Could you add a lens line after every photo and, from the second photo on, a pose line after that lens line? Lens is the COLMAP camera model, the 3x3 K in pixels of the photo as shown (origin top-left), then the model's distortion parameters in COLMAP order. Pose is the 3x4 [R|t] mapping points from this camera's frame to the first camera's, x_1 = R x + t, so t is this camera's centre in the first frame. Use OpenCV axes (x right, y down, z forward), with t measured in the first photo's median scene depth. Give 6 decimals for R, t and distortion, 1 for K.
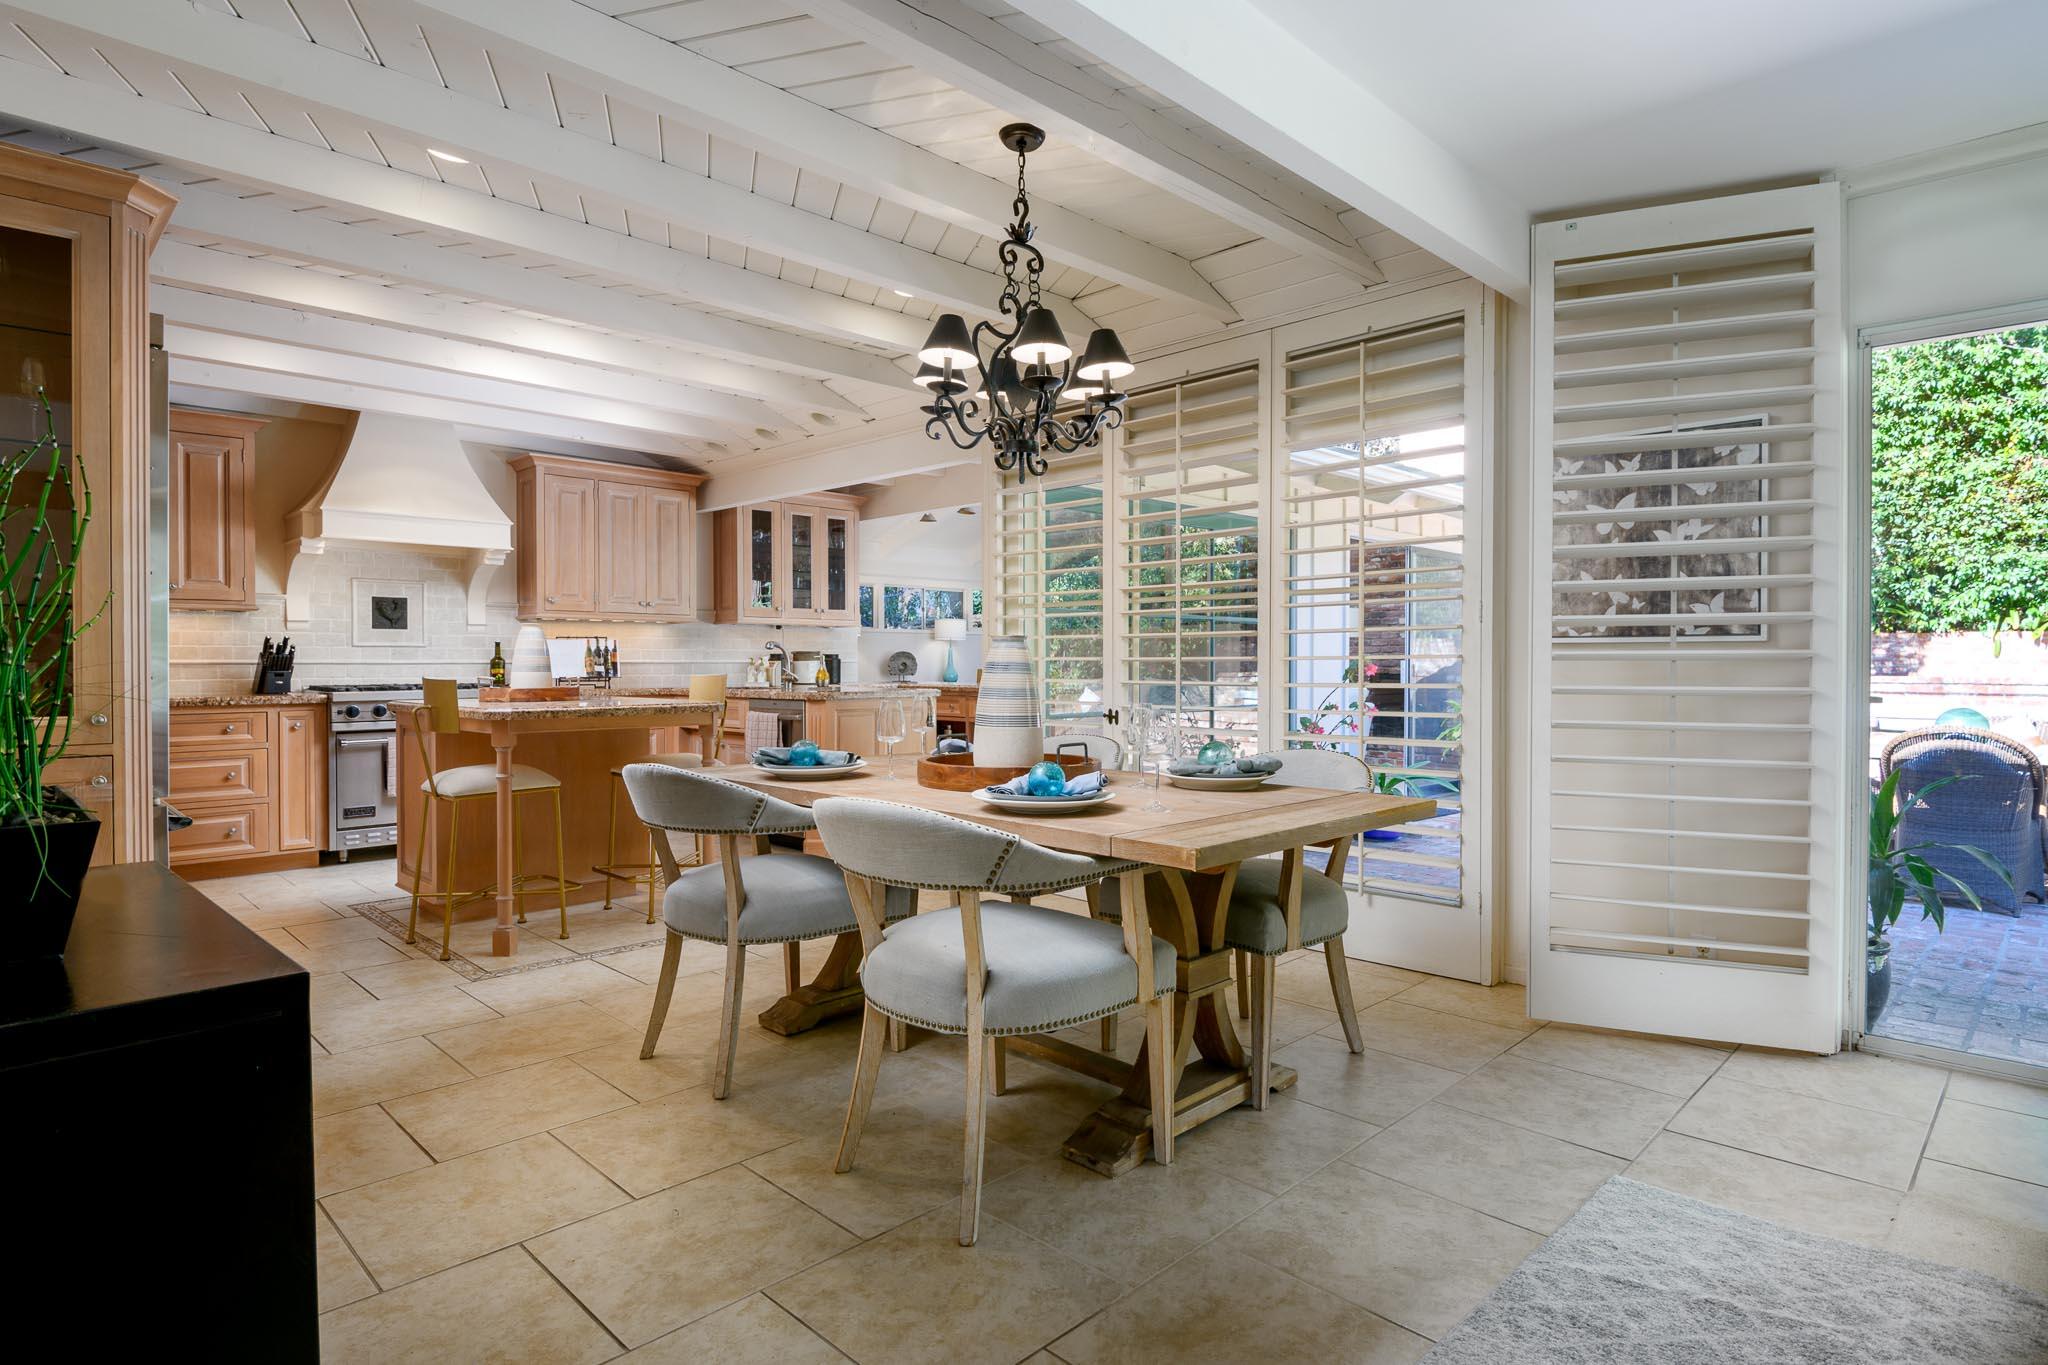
lens RADIAL K [[1107.4, 0, 1029.5], [0, 1107.4, 661.0], [0, 0, 1]] dist [-0.020606, -0.000187]
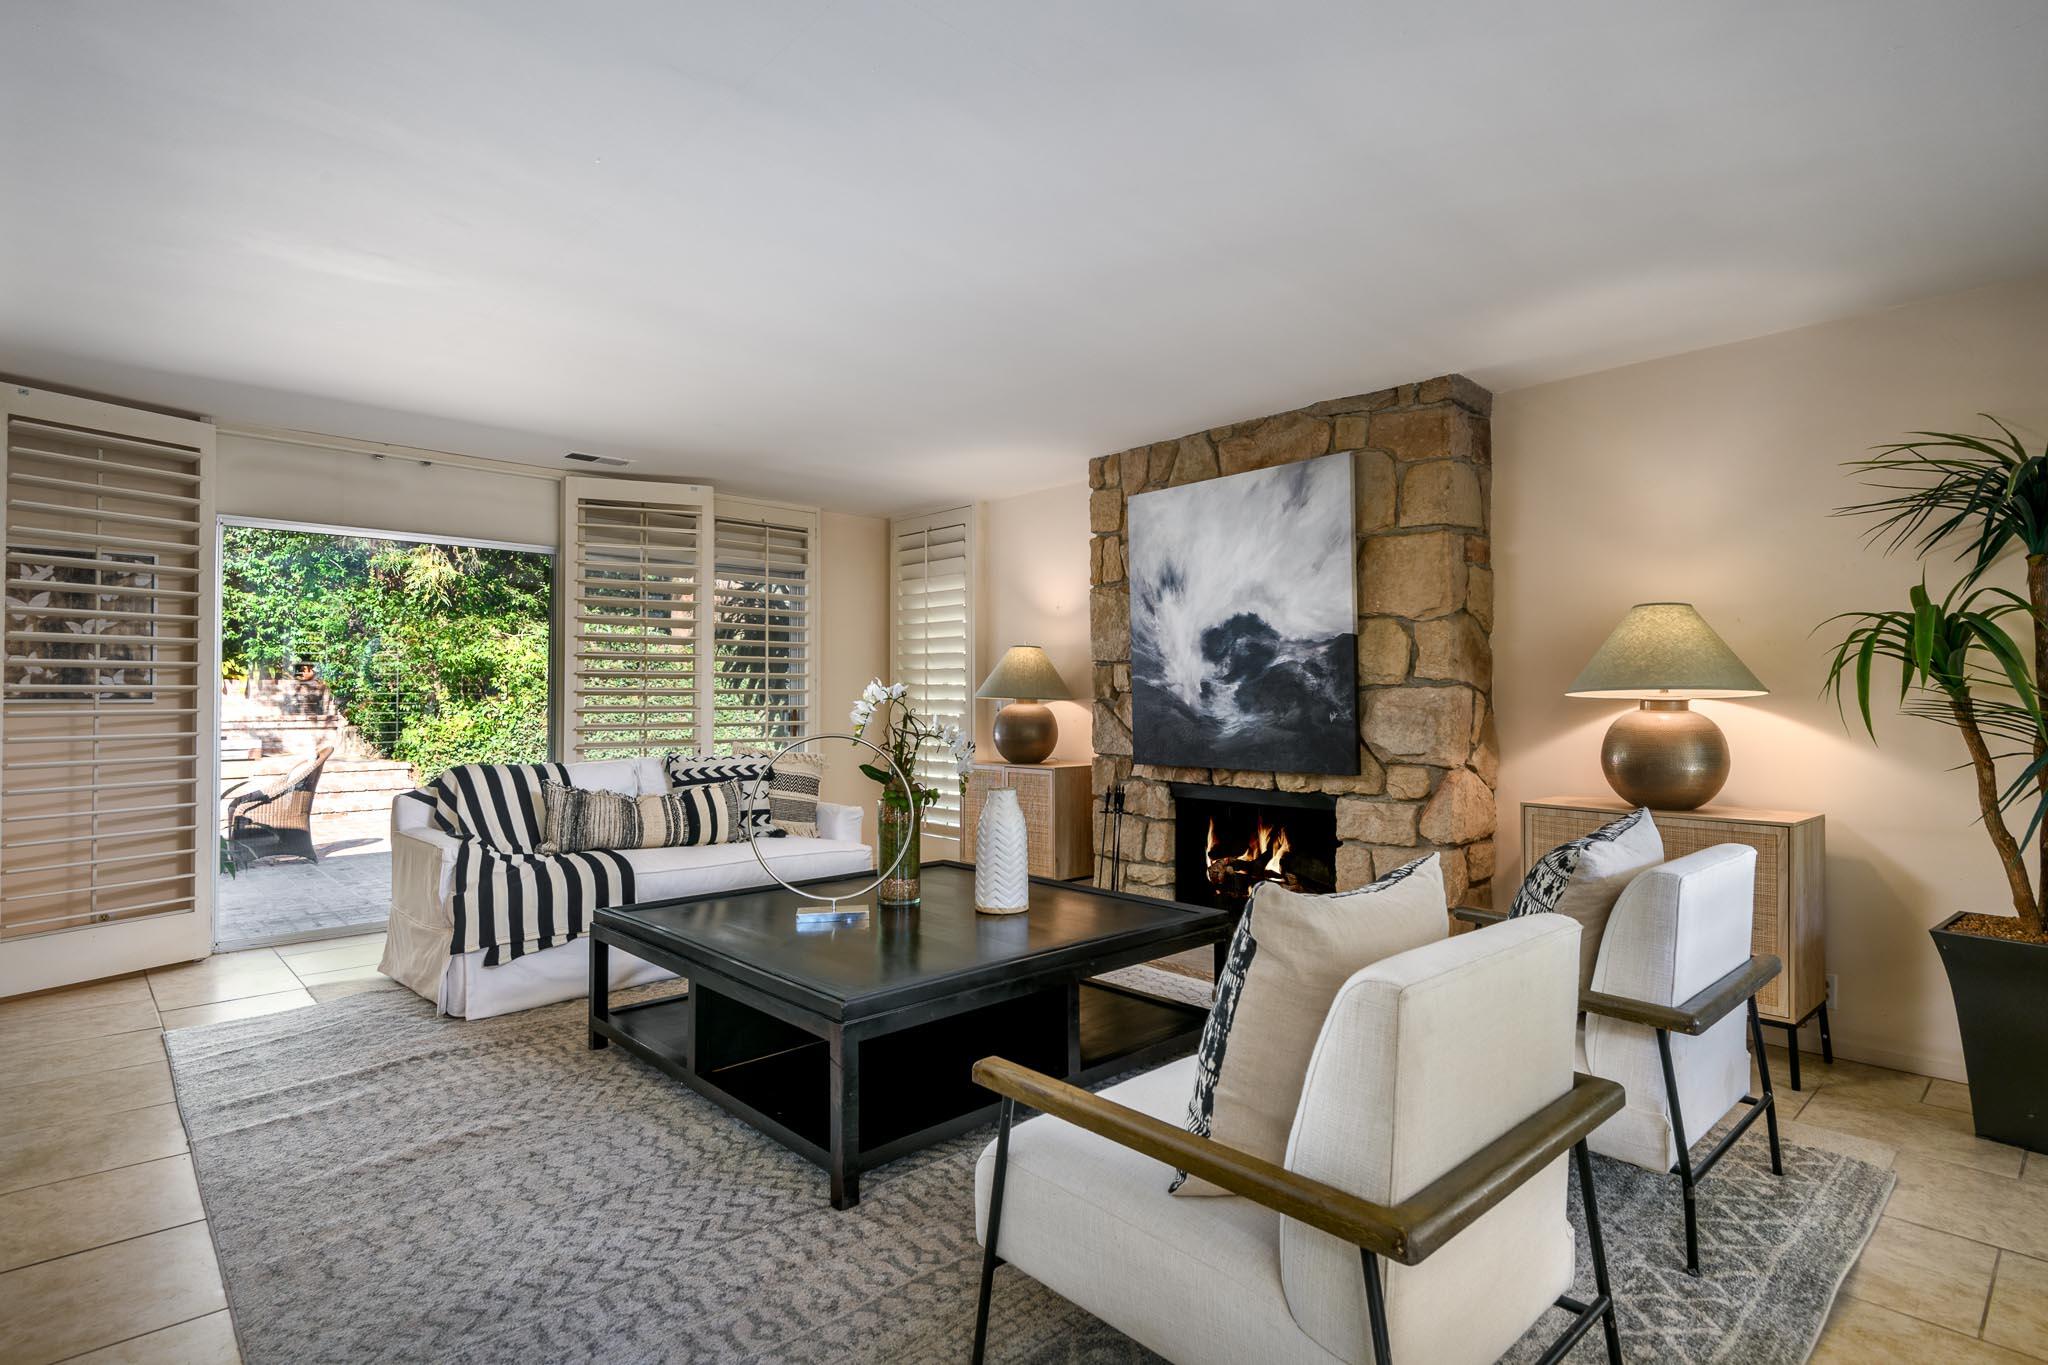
lens RADIAL K [[1026.0, 0, 1024.0], [0, 1026.0, 682.5], [0, 0, 1]] dist [0.000921, -0.000011]
pose [[0.029217, 0.009996, 0.999523, -0.692532], [0.002116, 0.999947, -0.010062, -0.028461], [-0.999571, 0.002409, 0.029194, -0.244403]]
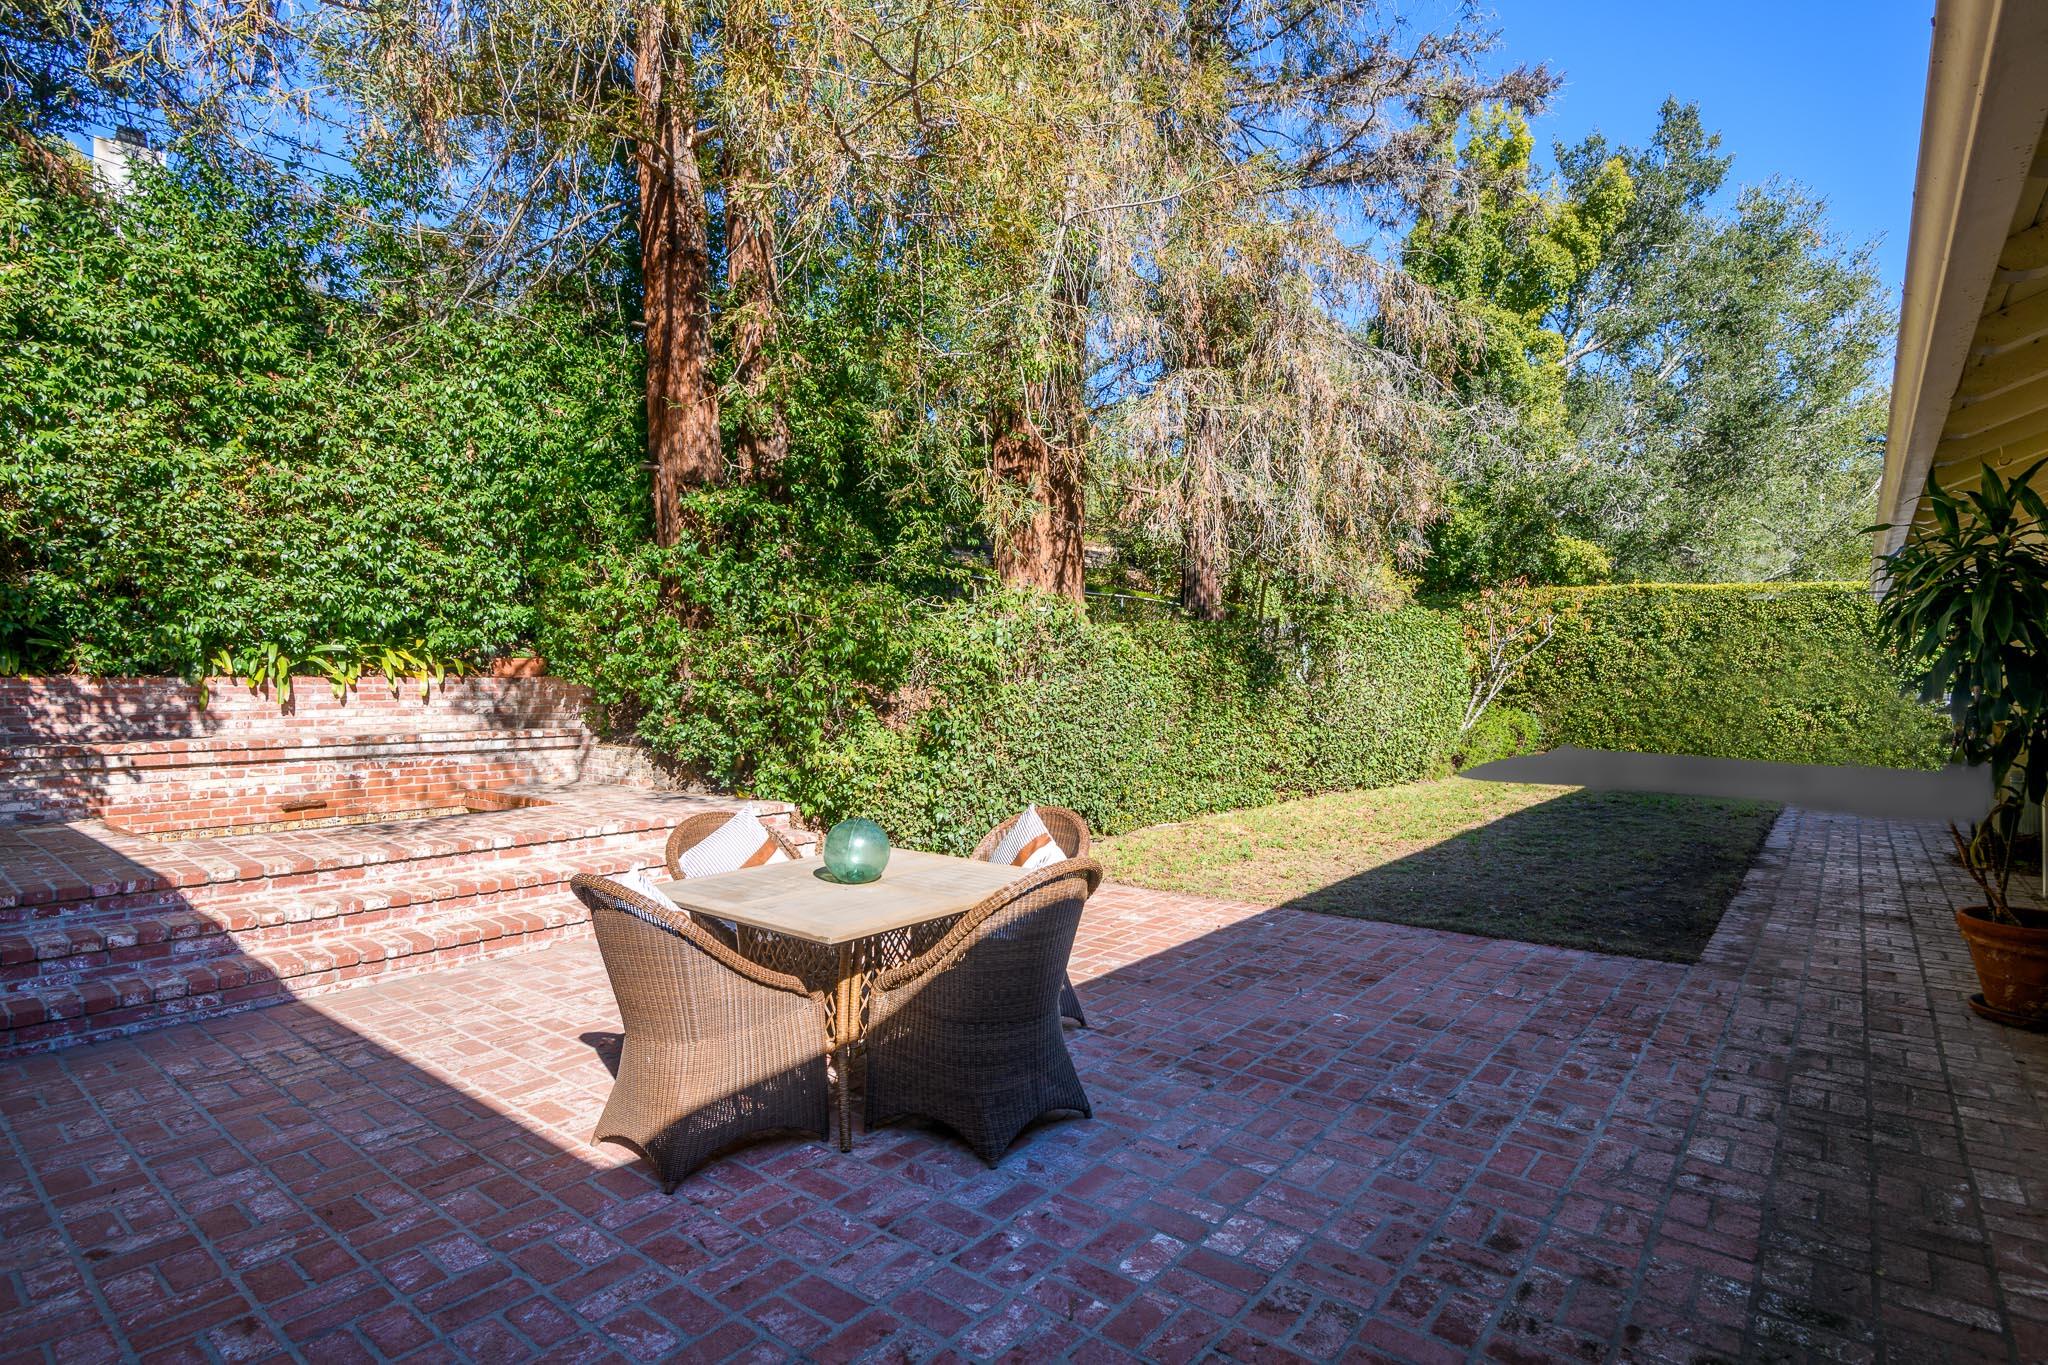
lens RADIAL K [[1026.0, 0, 1024.0], [0, 1026.0, 682.5], [0, 0, 1]] dist [0.000921, -0.000011]
pose [[-0.116542, 0.002870, 0.993182, 0.339344], [0.005968, 0.999980, -0.002190, -0.058953], [-0.993168, 0.005672, -0.116556, 1.677446]]
